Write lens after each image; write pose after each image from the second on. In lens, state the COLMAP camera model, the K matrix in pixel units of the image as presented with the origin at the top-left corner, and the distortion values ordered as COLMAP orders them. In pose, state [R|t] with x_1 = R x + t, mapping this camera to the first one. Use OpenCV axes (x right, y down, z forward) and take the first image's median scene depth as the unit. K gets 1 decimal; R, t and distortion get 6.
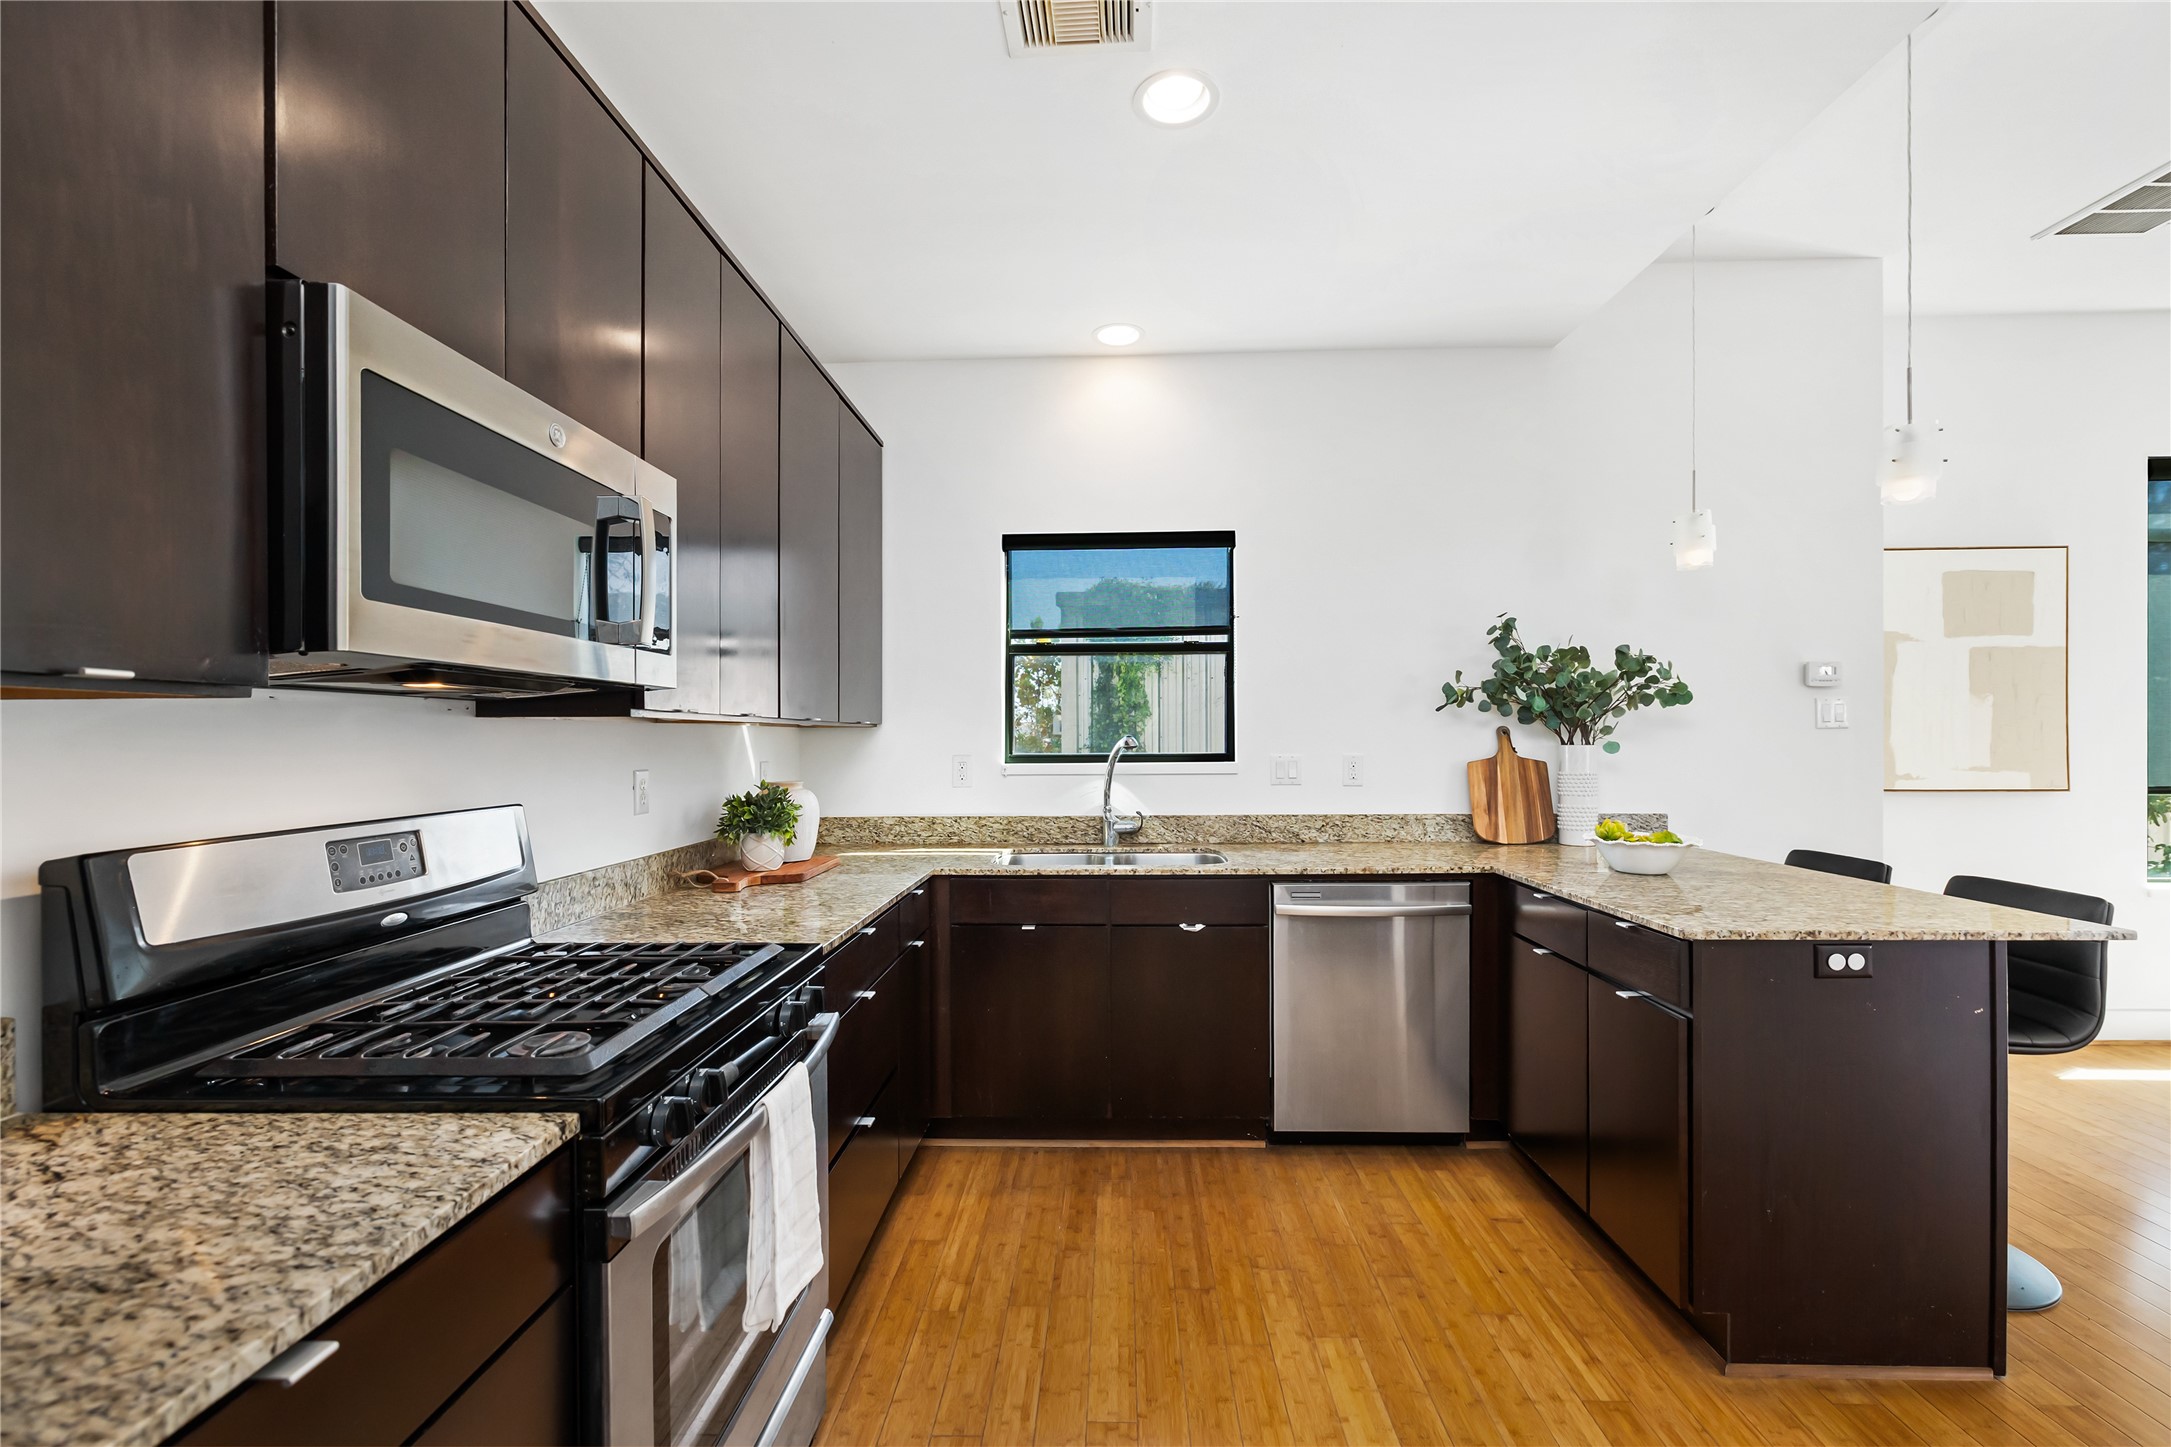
lens RADIAL K [[922.1, 0, 1086.6], [0, 922.1, 731.9], [0, 0, 1]] dist [0.000411, 0.000140]
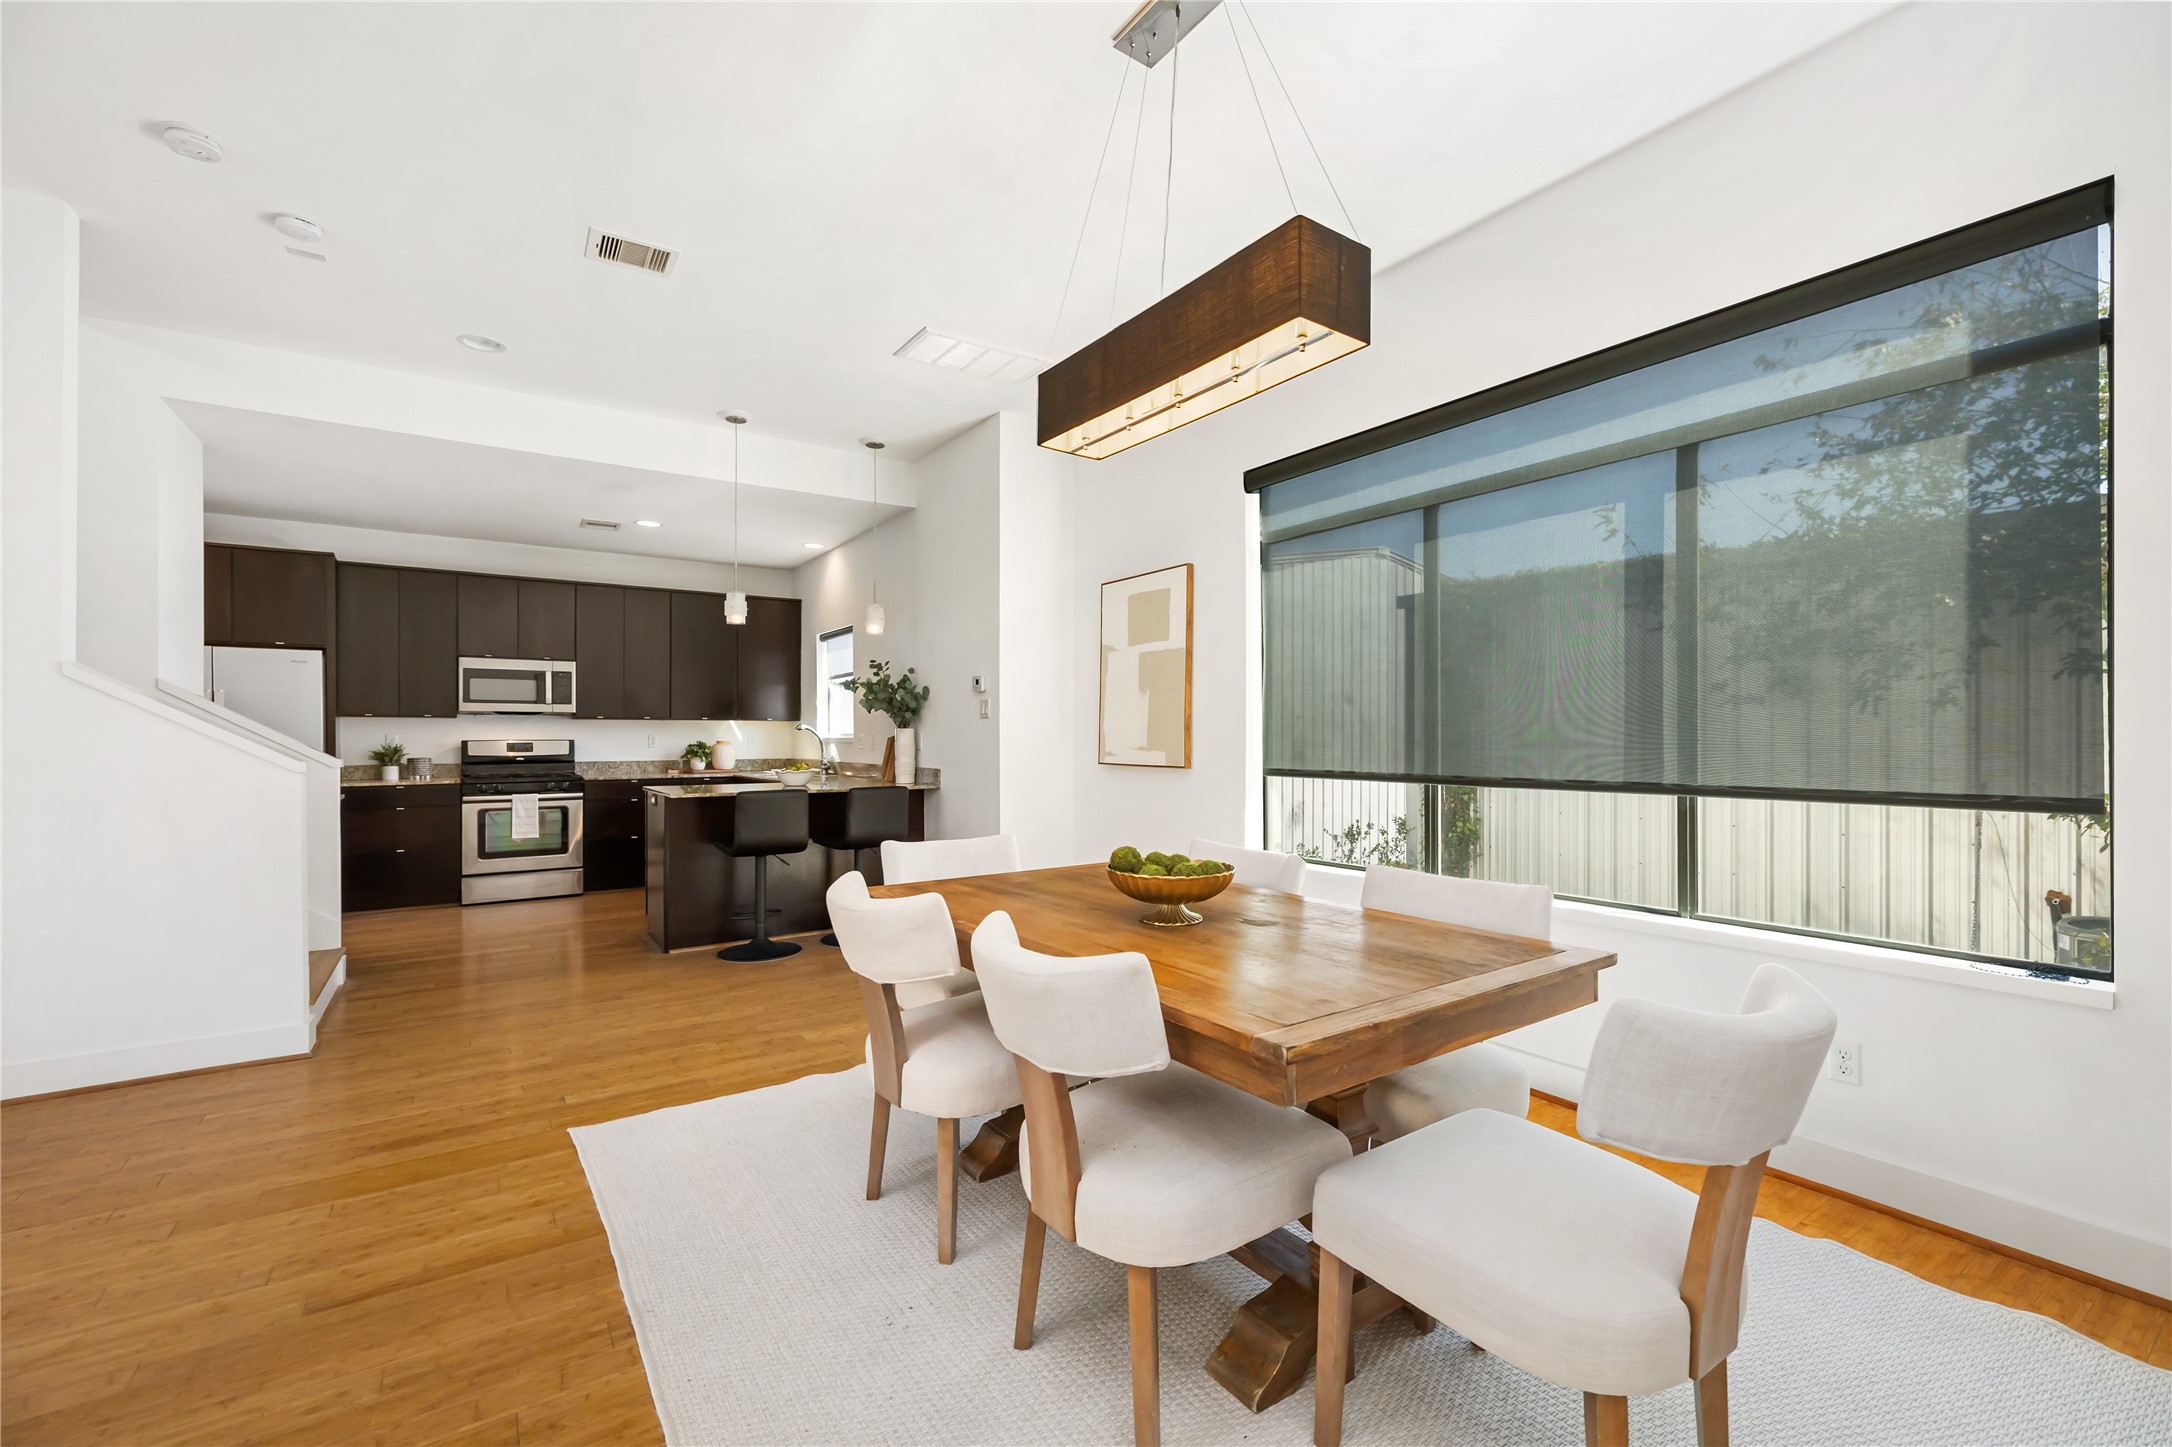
lens RADIAL K [[922.5, 0, 1087.1], [0, 922.5, 731.9], [0, 0, 1]] dist [0.000411, 0.000140]
pose [[0.589822, -0.000142, -0.807533, 1.948655], [-0.001751, 0.999997, -0.001456, 0.019070], [0.807531, 0.002273, 0.589821, 0.188692]]
